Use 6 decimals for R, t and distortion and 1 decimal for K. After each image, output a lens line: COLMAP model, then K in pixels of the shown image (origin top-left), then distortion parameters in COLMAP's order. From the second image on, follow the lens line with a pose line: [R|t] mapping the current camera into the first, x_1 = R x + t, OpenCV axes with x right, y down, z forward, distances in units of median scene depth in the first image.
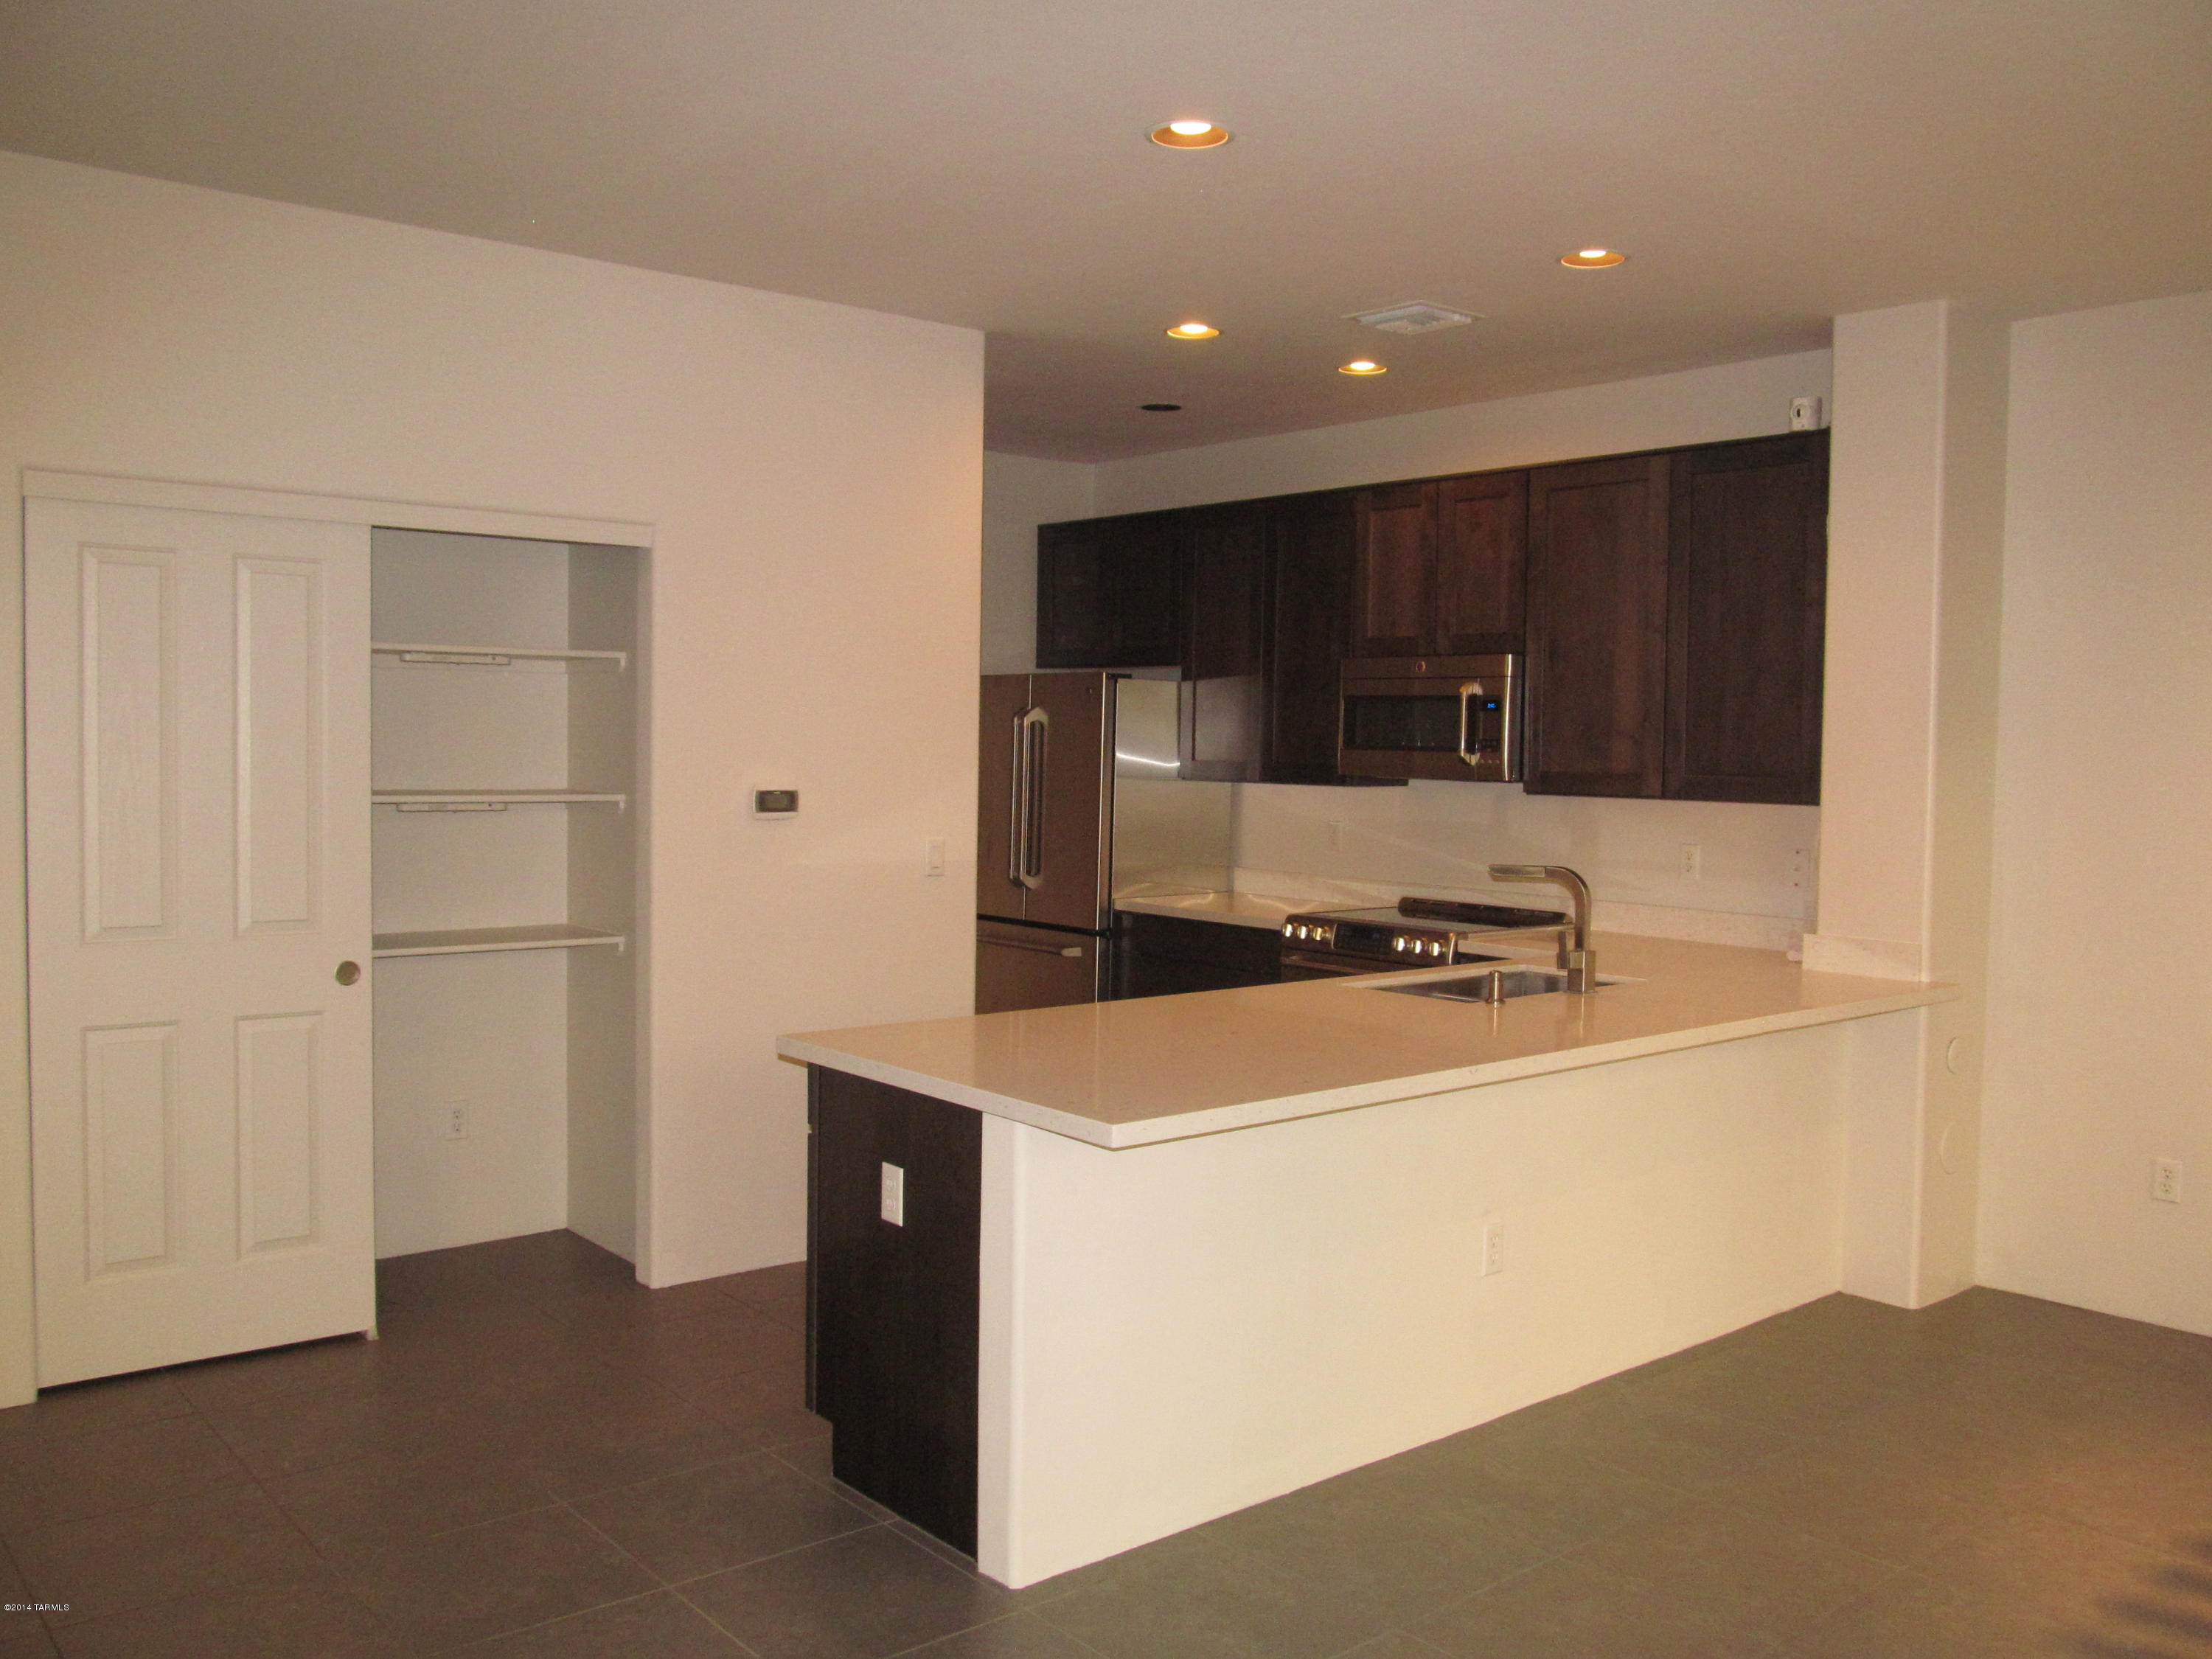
lens RADIAL K [[1839.7, 0, 1106.0], [0, 1839.7, 829.5], [0, 0, 1]] dist [-0.068133, 0.004680]
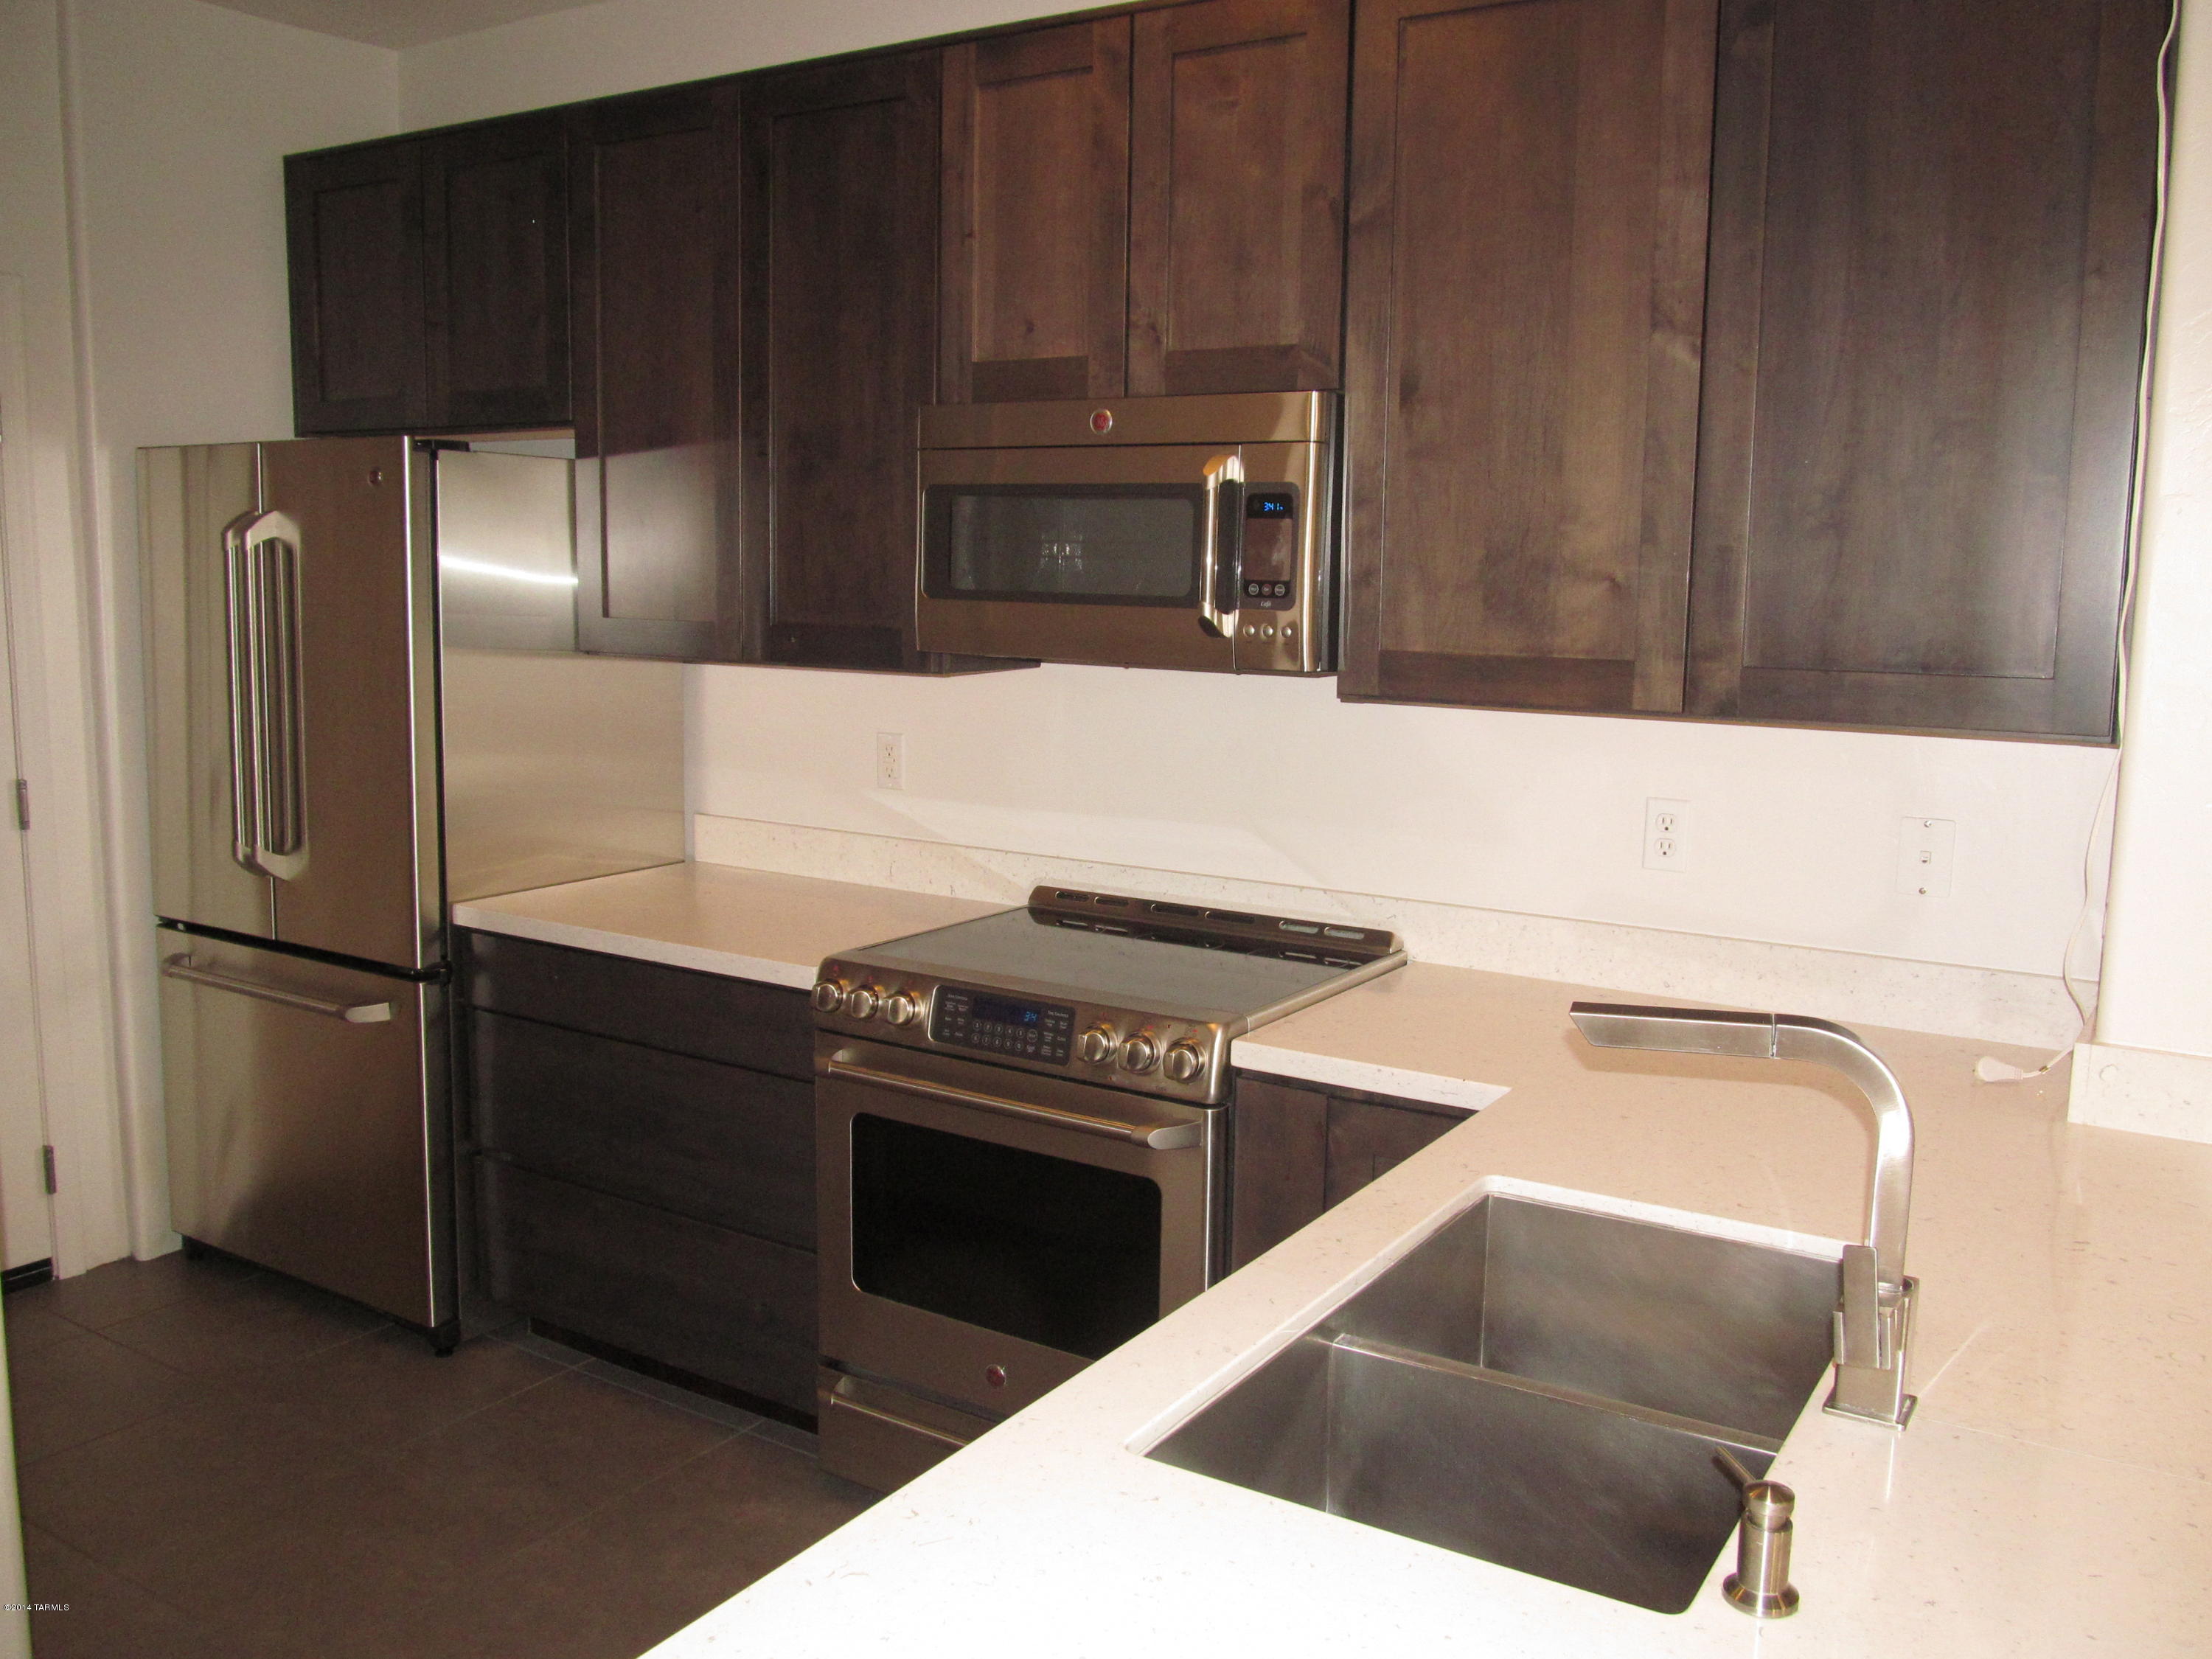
lens RADIAL K [[1839.7, 0, 1106.0], [0, 1839.7, 829.5], [0, 0, 1]] dist [-0.068133, 0.004680]
pose [[0.953947, -0.044403, 0.296672, 0.030480], [0.014418, 0.994628, 0.102505, -0.033053], [-0.299630, -0.093507, 0.949462, 0.540037]]
